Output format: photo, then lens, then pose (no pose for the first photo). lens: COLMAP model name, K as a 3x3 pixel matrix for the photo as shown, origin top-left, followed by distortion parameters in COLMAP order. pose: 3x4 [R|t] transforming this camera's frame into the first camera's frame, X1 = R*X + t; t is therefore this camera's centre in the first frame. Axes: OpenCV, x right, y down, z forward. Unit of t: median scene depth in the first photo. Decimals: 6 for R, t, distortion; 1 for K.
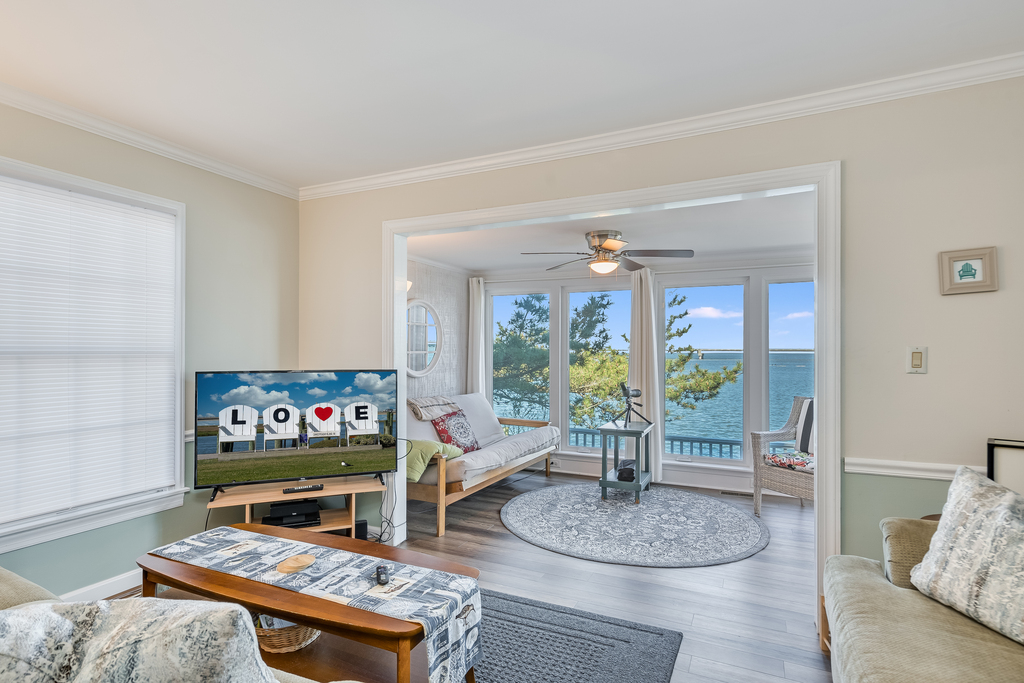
lens RADIAL K [[506.3, 0, 511.3], [0, 506.3, 347.9], [0, 0, 1]] dist [0.001809, 0.000319]
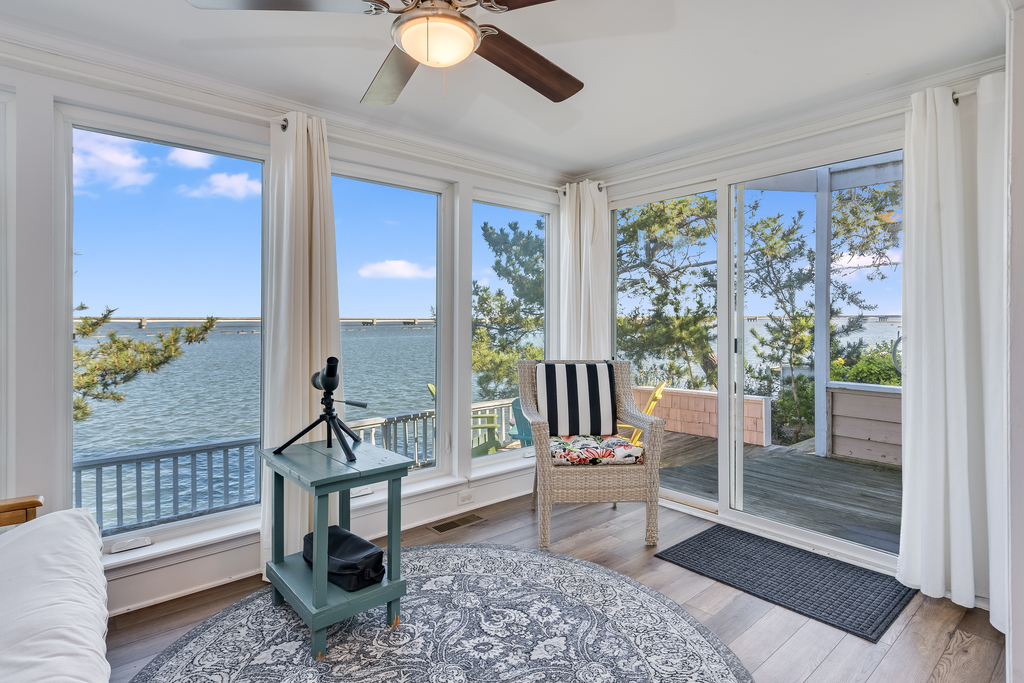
lens RADIAL K [[525.4, 0, 491.2], [0, 525.4, 321.5], [0, 0, 1]] dist [0.001269, 0.000623]
pose [[0.410223, 0.000389, 0.911985, -0.129193], [-0.007063, 0.999971, 0.002750, 0.036134], [-0.911958, -0.007570, 0.410214, 0.691625]]
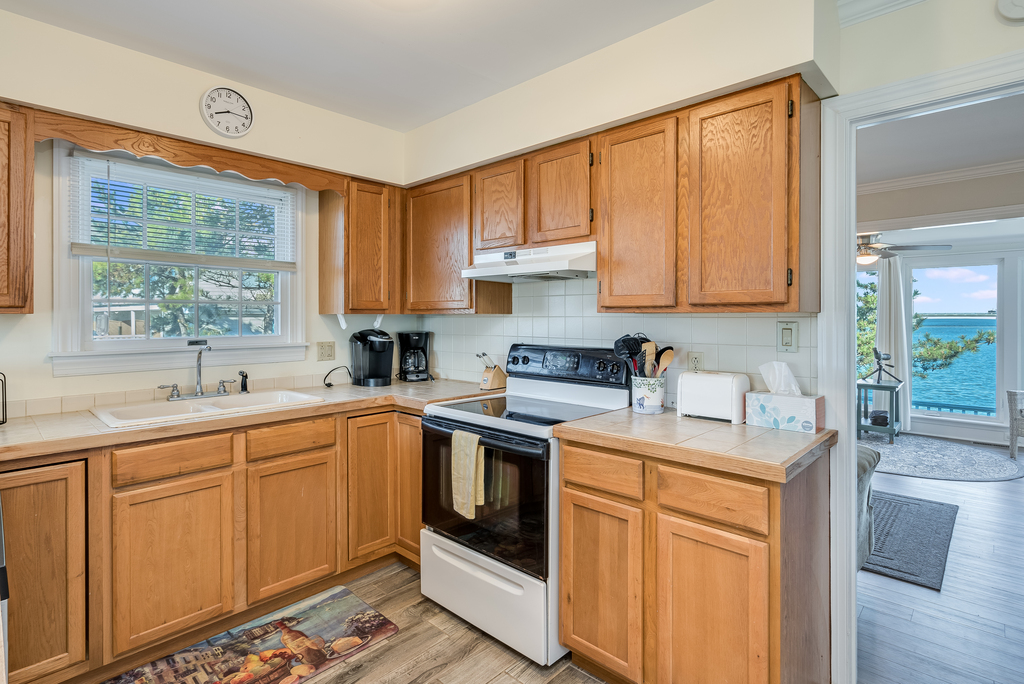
lens RADIAL K [[506.3, 0, 500.6], [0, 506.3, 315.9], [0, 0, 1]] dist [0.001809, 0.000319]
pose [[0.947972, -0.001705, -0.318350, -0.255654], [0.003320, 0.999984, 0.004531, -0.018691], [0.318337, -0.005352, 0.947963, -0.474520]]
